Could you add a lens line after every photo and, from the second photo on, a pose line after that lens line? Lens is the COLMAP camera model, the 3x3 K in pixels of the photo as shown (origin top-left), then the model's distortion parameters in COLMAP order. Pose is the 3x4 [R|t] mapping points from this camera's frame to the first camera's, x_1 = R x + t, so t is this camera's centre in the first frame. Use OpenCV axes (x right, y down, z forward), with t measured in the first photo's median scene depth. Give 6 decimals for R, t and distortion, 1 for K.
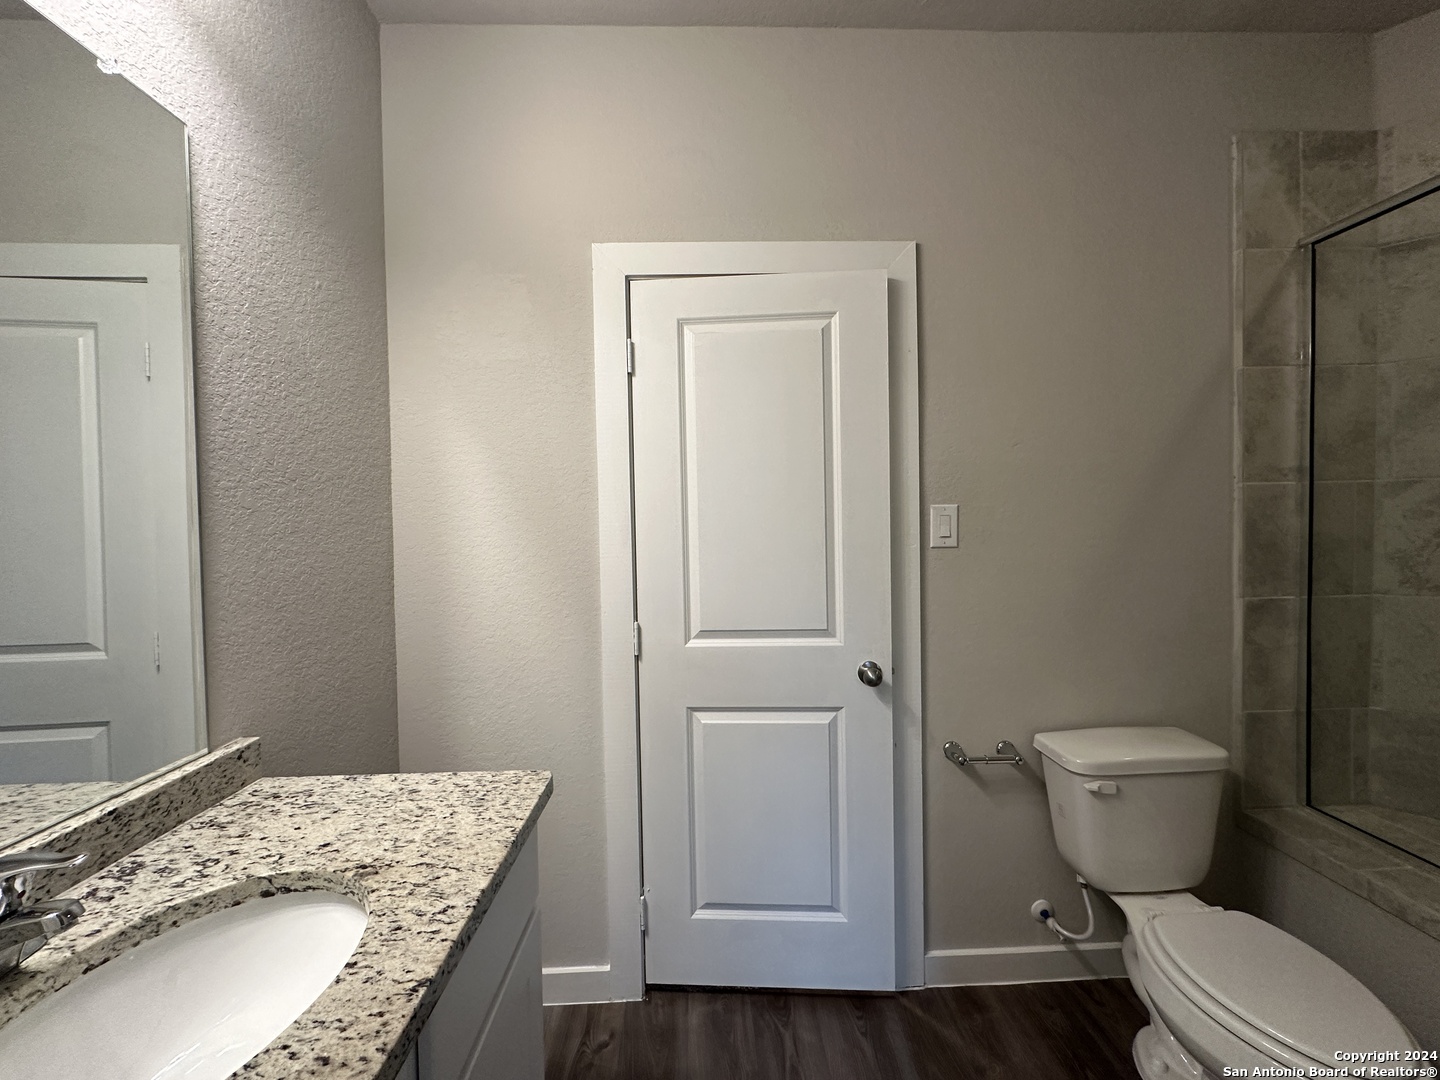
lens RADIAL K [[574.3, 0, 719.1], [0, 574.3, 535.2], [0, 0, 1]] dist [-0.002982, 0.000465]
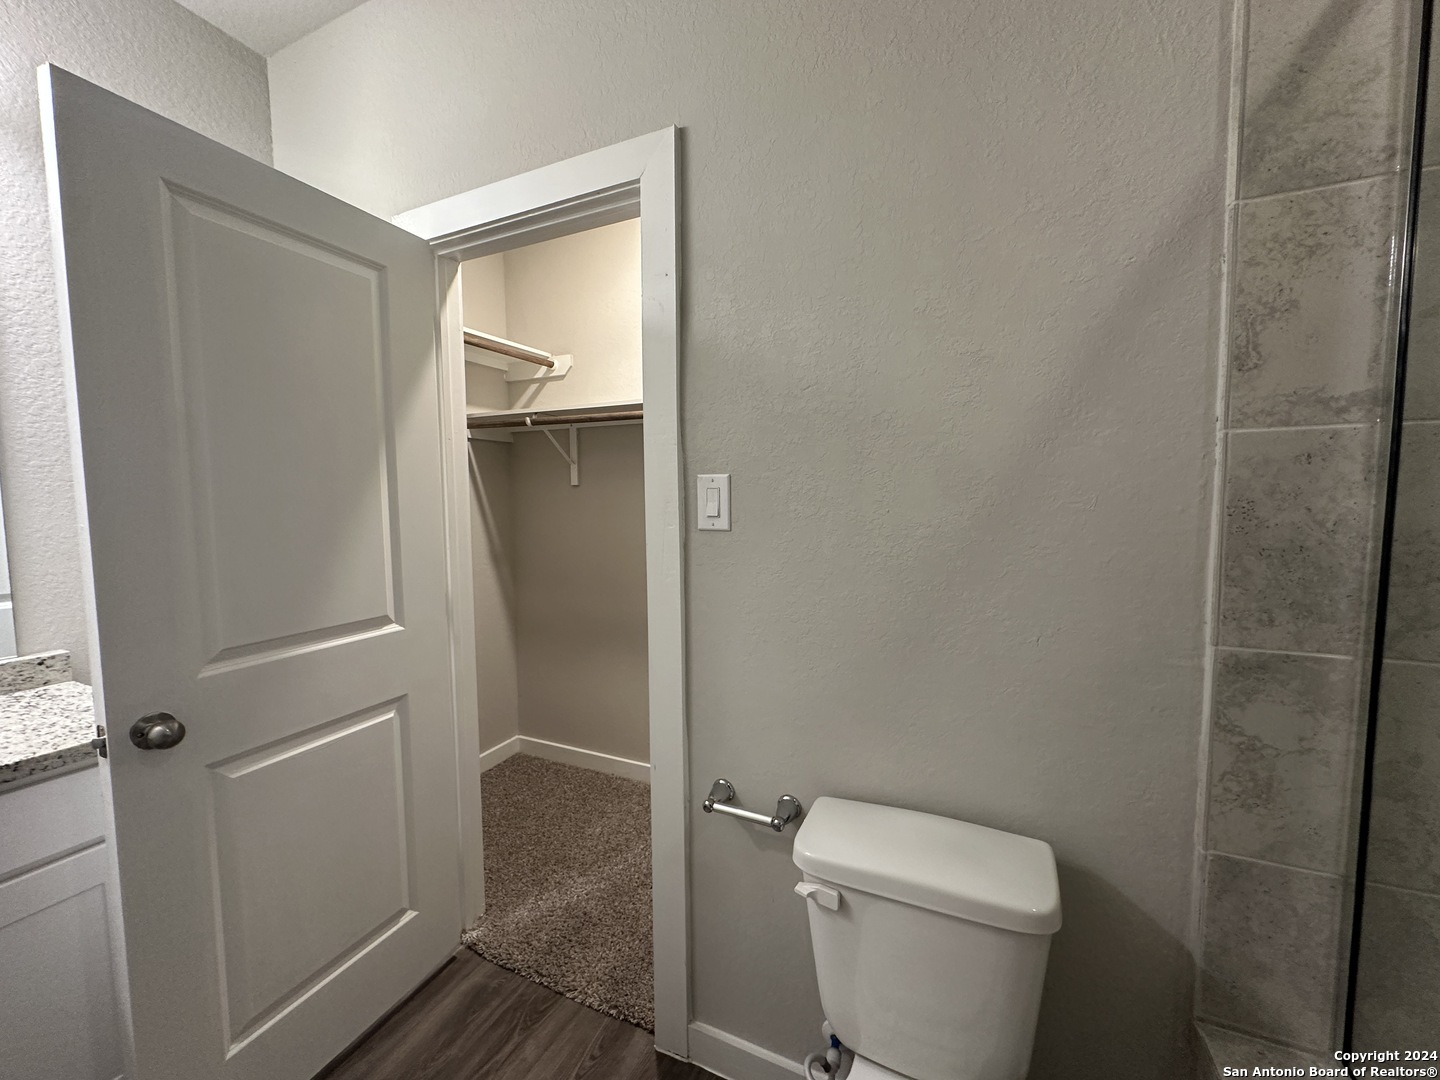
lens RADIAL K [[574.3, 0, 720.9], [0, 574.3, 535.5], [0, 0, 1]] dist [-0.002982, 0.000465]
pose [[0.892956, 0.042921, -0.448093, 0.744962], [-0.017724, 0.998024, 0.060277, -0.017935], [0.449795, -0.045882, 0.891952, 0.321410]]
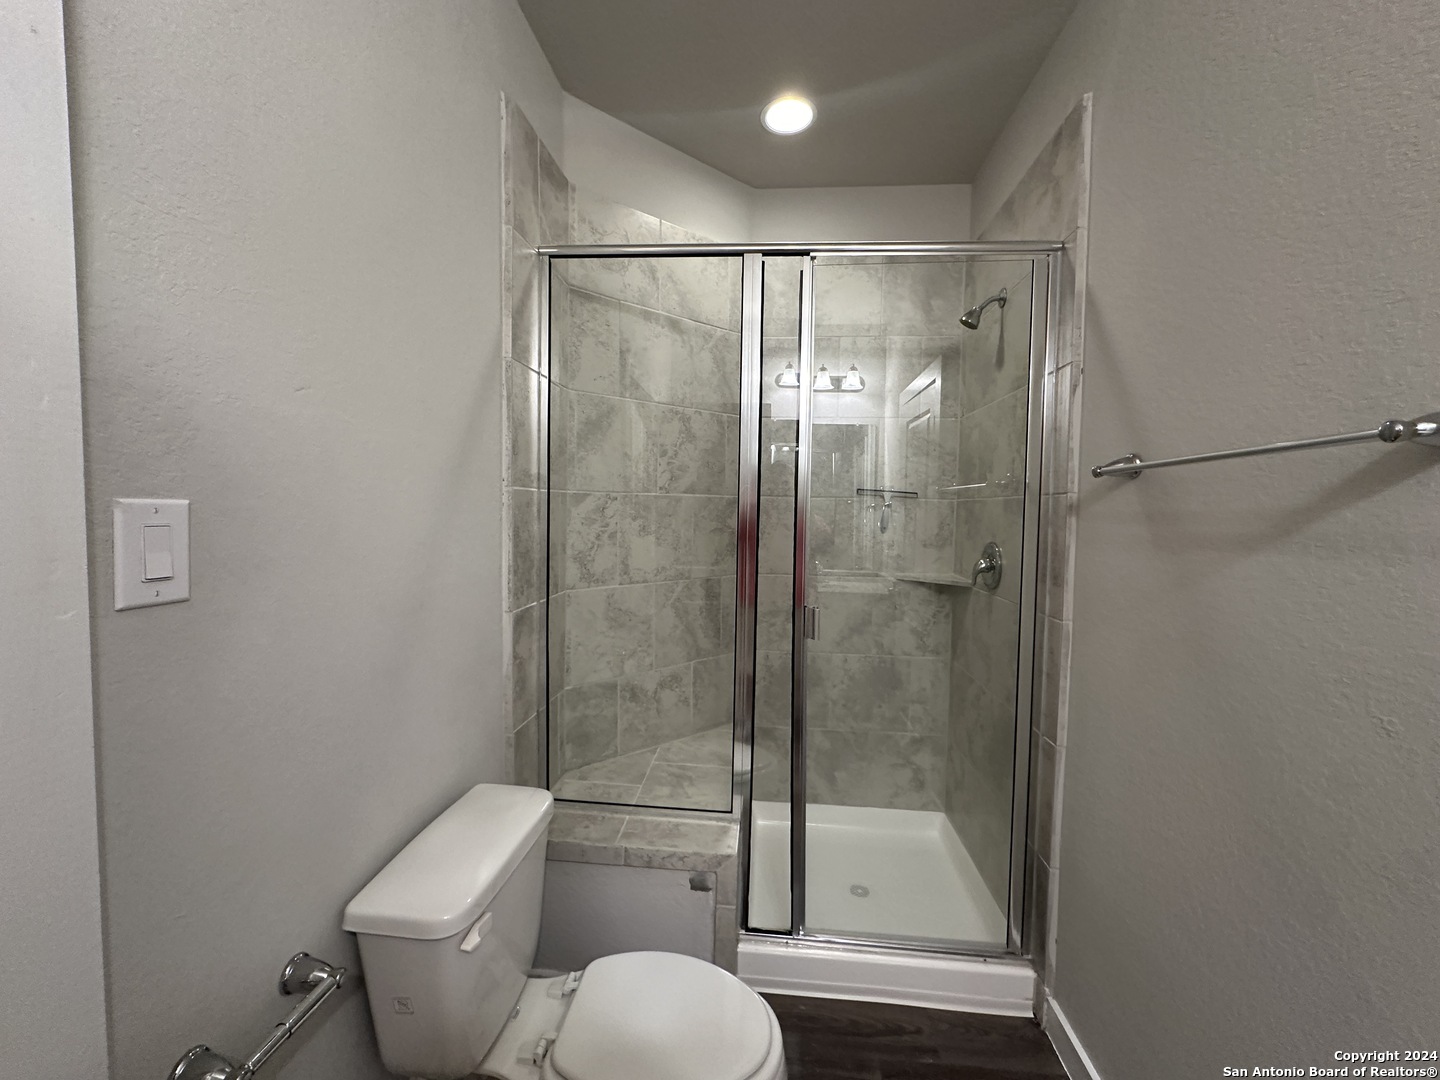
lens RADIAL K [[574.3, 0, 724.1], [0, 574.3, 539.6], [0, 0, 1]] dist [-0.002982, 0.000465]
pose [[0.121306, -0.033443, 0.992052, 0.043509], [0.002464, 0.999439, 0.033390, -0.036928], [-0.992612, -0.001606, 0.121320, 0.555225]]
